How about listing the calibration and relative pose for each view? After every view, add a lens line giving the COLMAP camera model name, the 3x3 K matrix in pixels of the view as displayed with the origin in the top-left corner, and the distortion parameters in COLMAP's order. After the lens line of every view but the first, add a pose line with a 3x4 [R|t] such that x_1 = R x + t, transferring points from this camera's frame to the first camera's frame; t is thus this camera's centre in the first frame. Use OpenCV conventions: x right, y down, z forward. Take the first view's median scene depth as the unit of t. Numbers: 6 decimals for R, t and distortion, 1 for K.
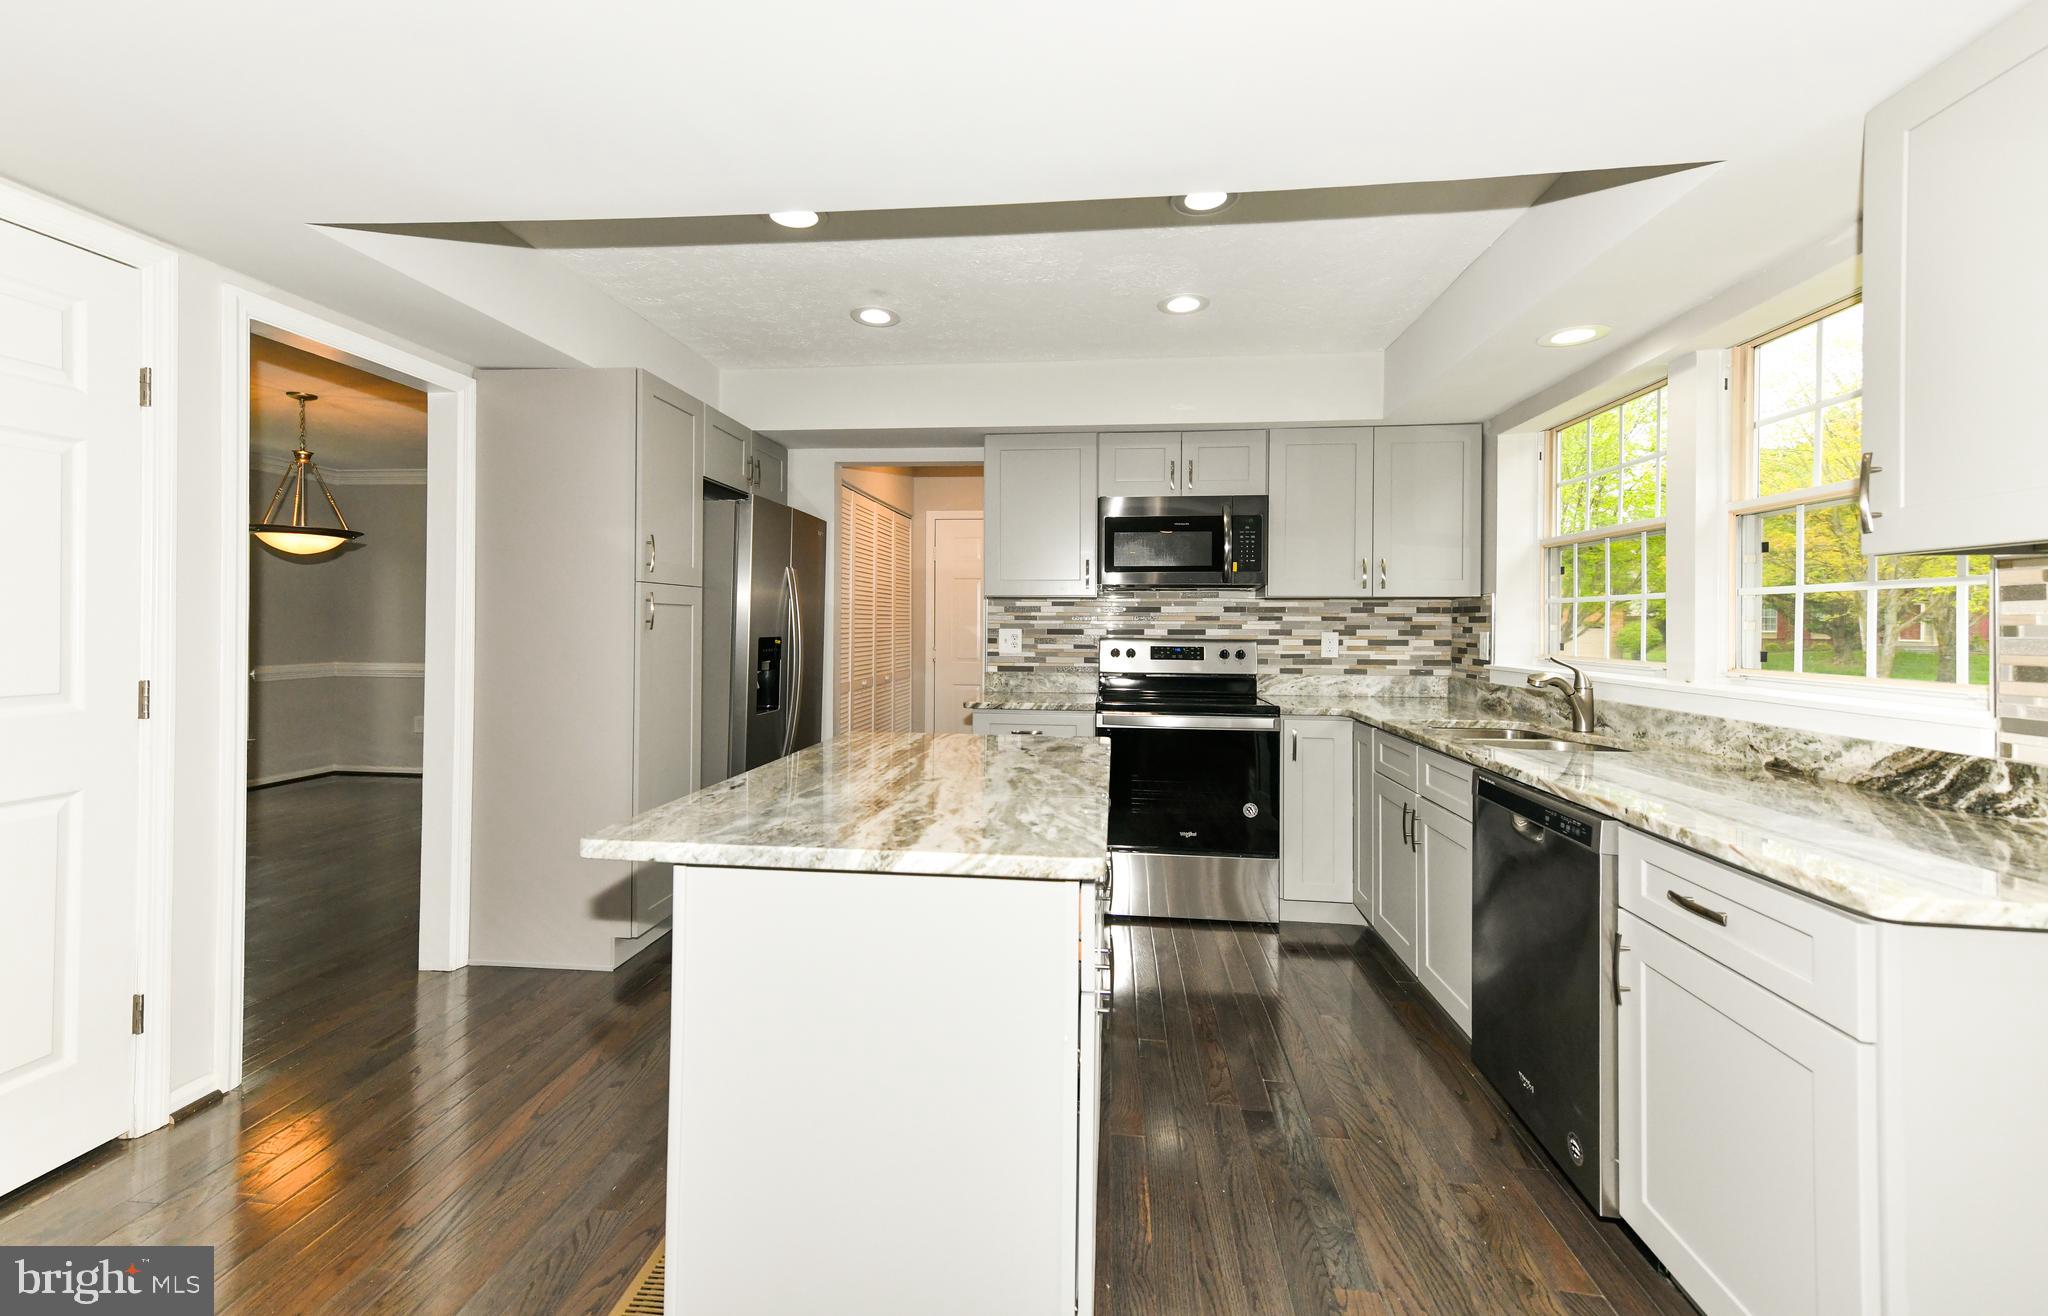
lens RADIAL K [[830.5, 0, 1018.1], [0, 830.5, 628.2], [0, 0, 1]] dist [0.004648, 0.000525]
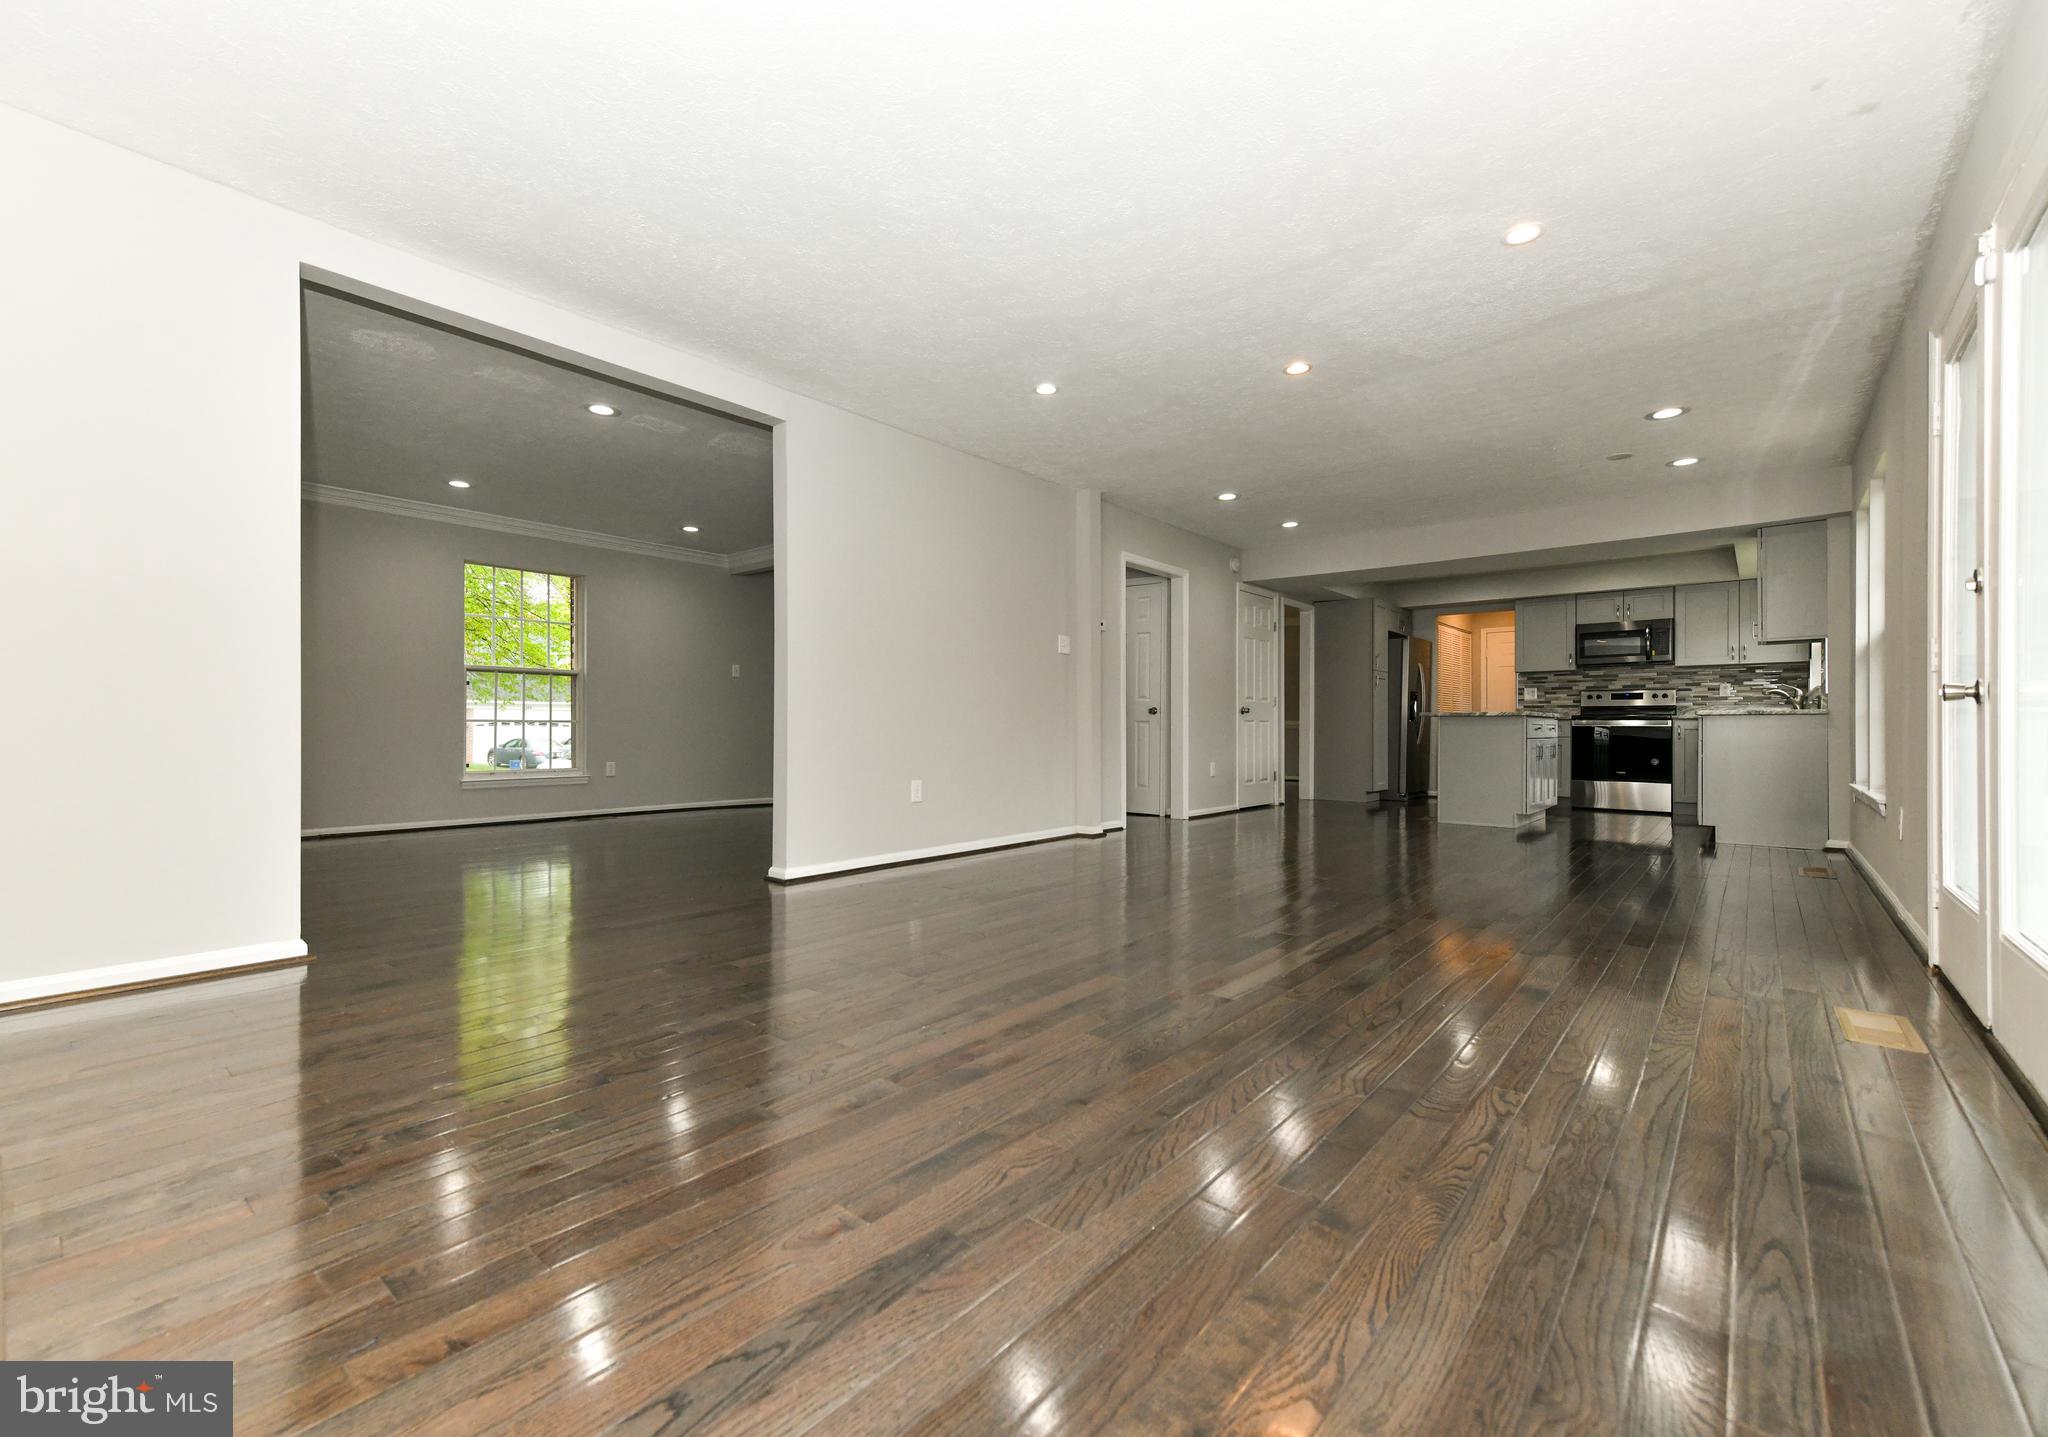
lens RADIAL K [[865.6, 0, 991.1], [0, 865.6, 729.6], [0, 0, 1]] dist [0.009944, 0.000615]
pose [[0.826226, -0.004173, -0.563324, 0.105707], [0.002785, 0.999991, -0.003323, 0.115419], [0.563332, 0.001176, 0.826230, -1.662099]]
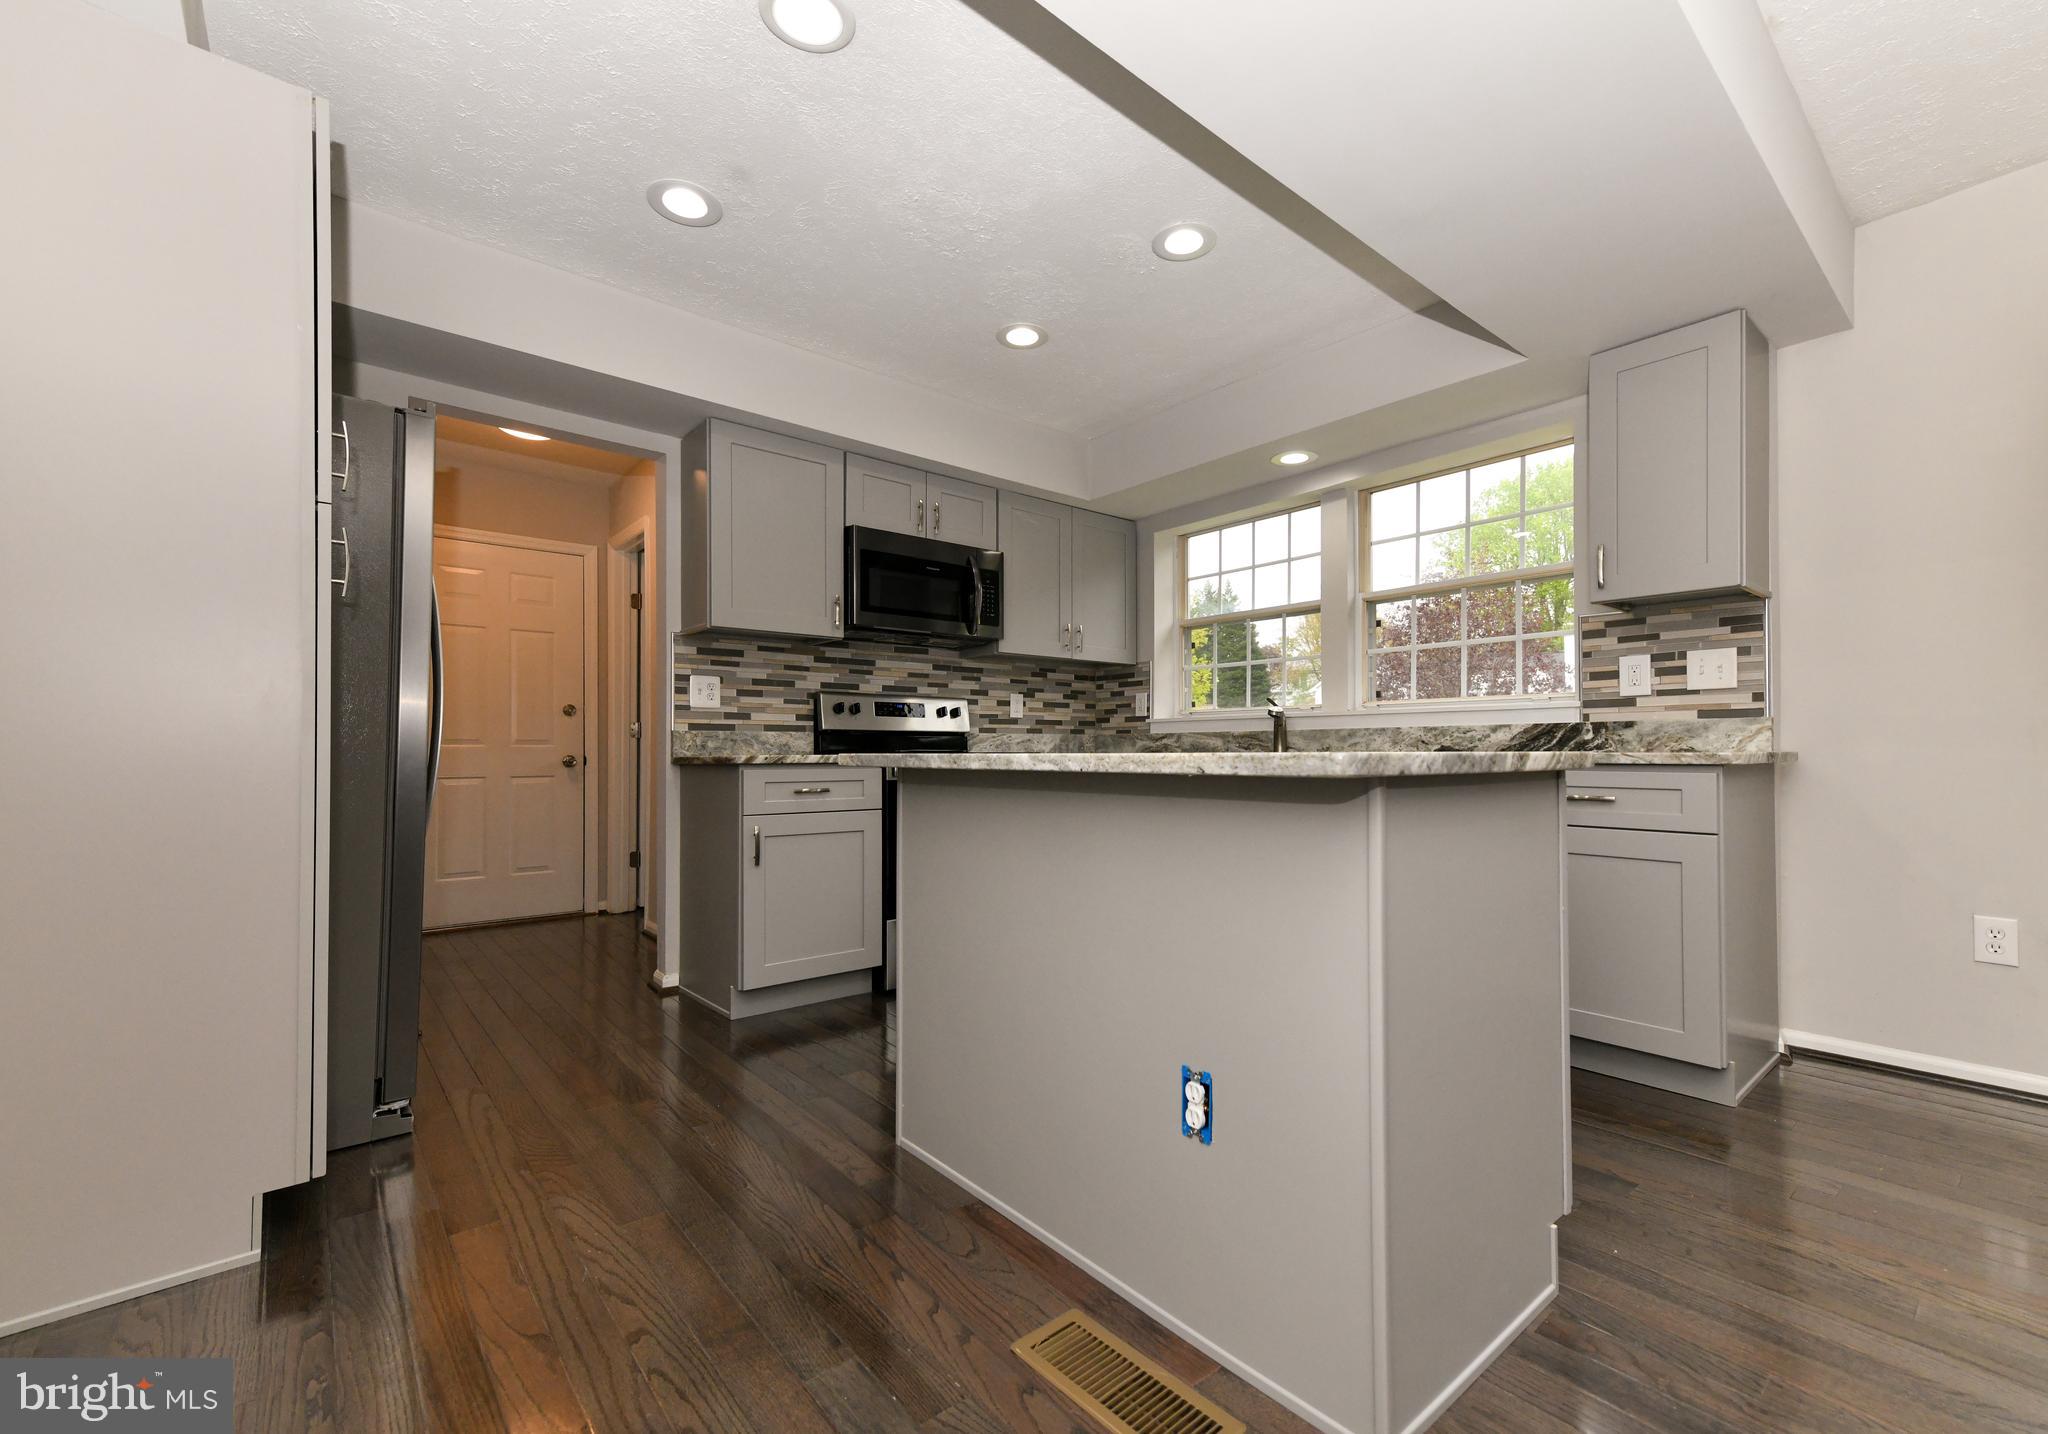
lens RADIAL K [[865.6, 0, 1074.8], [0, 865.6, 740.1], [0, 0, 1]] dist [0.009944, 0.000615]
pose [[0.671658, 0.000649, 0.740861, -0.399362], [0.010531, 0.999890, -0.010423, 0.076669], [-0.740786, 0.014803, 0.671578, 0.198838]]
